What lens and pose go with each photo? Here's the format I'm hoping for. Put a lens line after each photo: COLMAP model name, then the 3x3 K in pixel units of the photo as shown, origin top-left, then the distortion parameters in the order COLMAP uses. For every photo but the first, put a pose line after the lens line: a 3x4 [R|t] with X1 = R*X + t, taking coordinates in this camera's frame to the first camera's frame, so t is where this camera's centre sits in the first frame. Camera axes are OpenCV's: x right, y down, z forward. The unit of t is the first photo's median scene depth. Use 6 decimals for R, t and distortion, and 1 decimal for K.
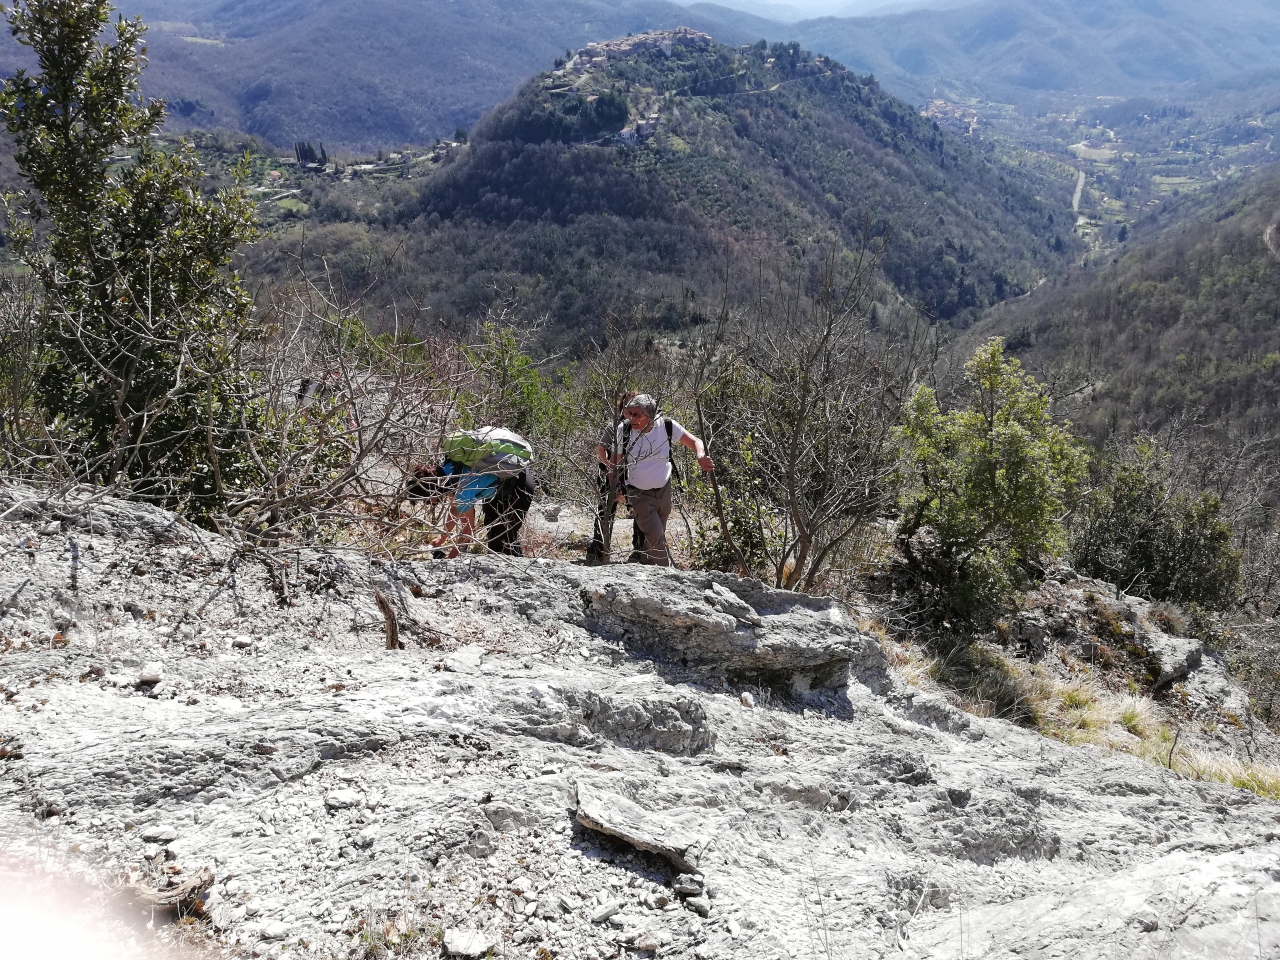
lens RADIAL K [[949.3, 0, 639.6], [0, 949.3, 482.8], [0, 0, 1]] dist [0.057621, -0.080045]
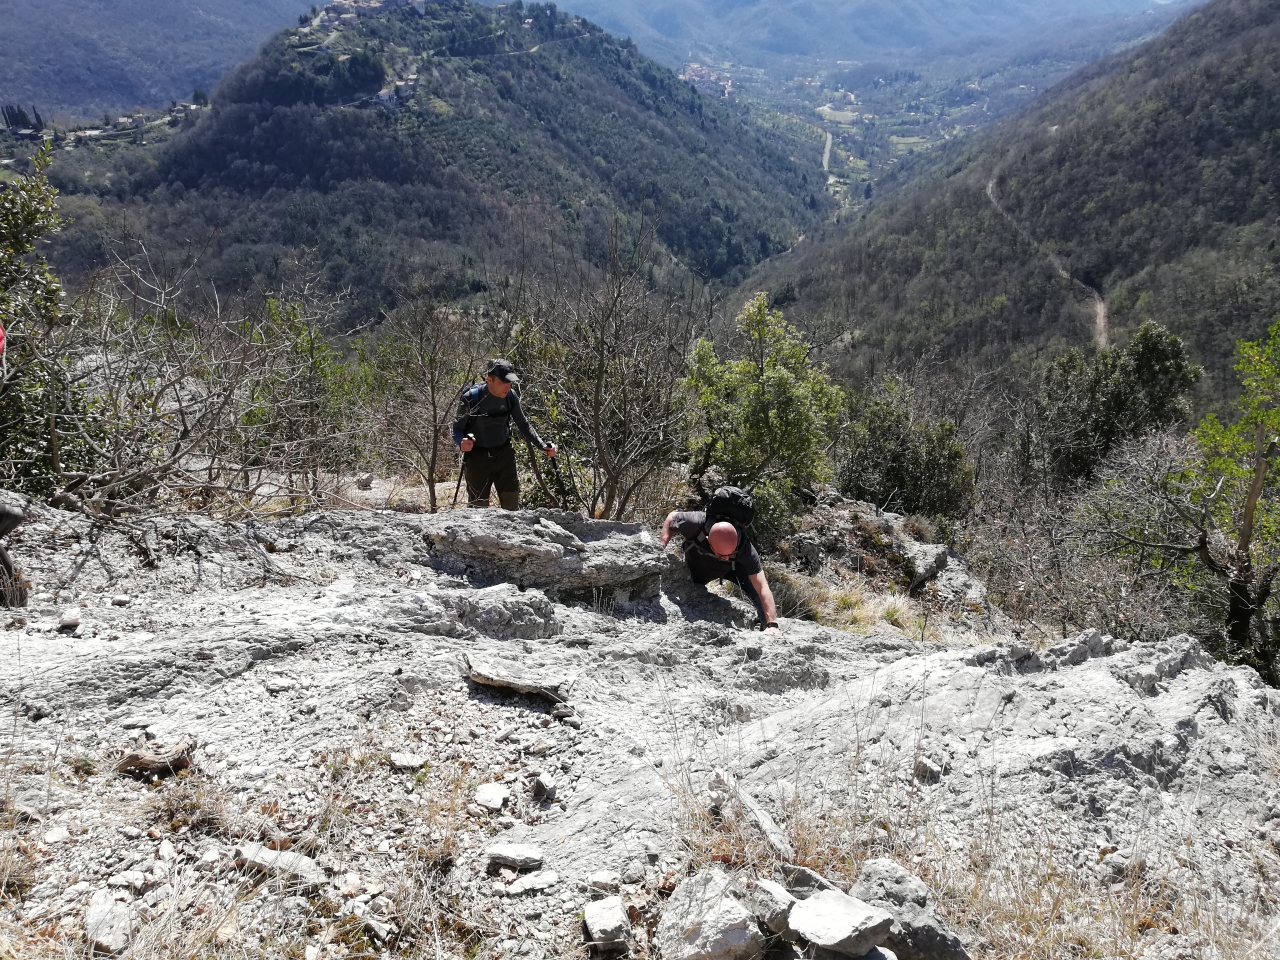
lens RADIAL K [[953.6, 0, 639.5], [0, 953.6, 475.9], [0, 0, 1]] dist [0.054586, -0.077472]
pose [[0.973743, -0.083787, 0.211672, -0.042285], [0.077993, 0.996318, 0.035590, 0.022527], [-0.213875, -0.018147, 0.976693, -0.136553]]
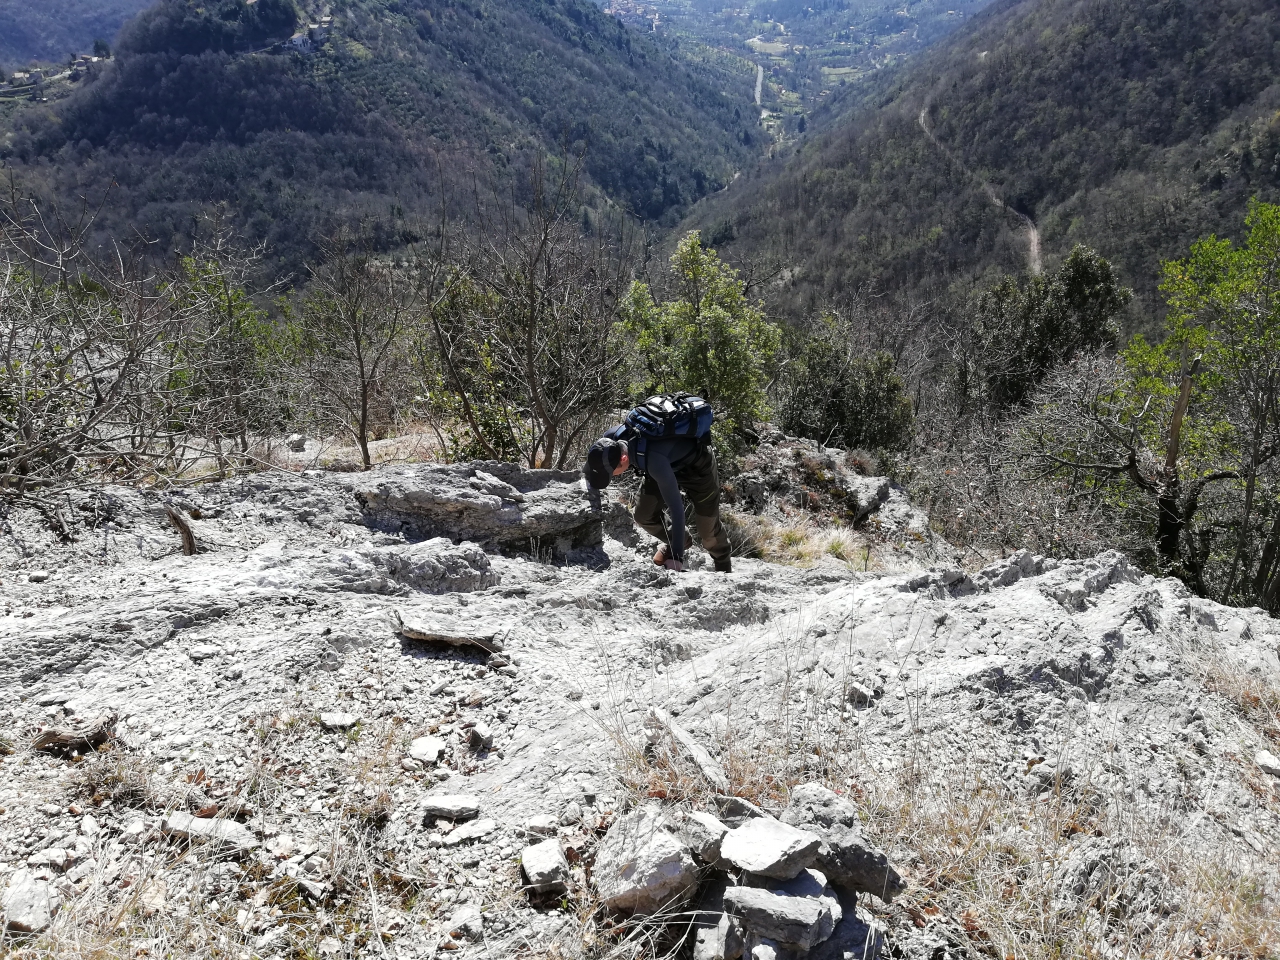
lens RADIAL K [[958.0, 0, 637.2], [0, 958.0, 477.1], [0, 0, 1]] dist [0.048234, -0.071269]
pose [[0.955770, -0.145855, 0.255401, -0.028698], [0.125000, 0.987486, 0.096158, 0.027196], [-0.266230, -0.059980, 0.962042, -0.133681]]
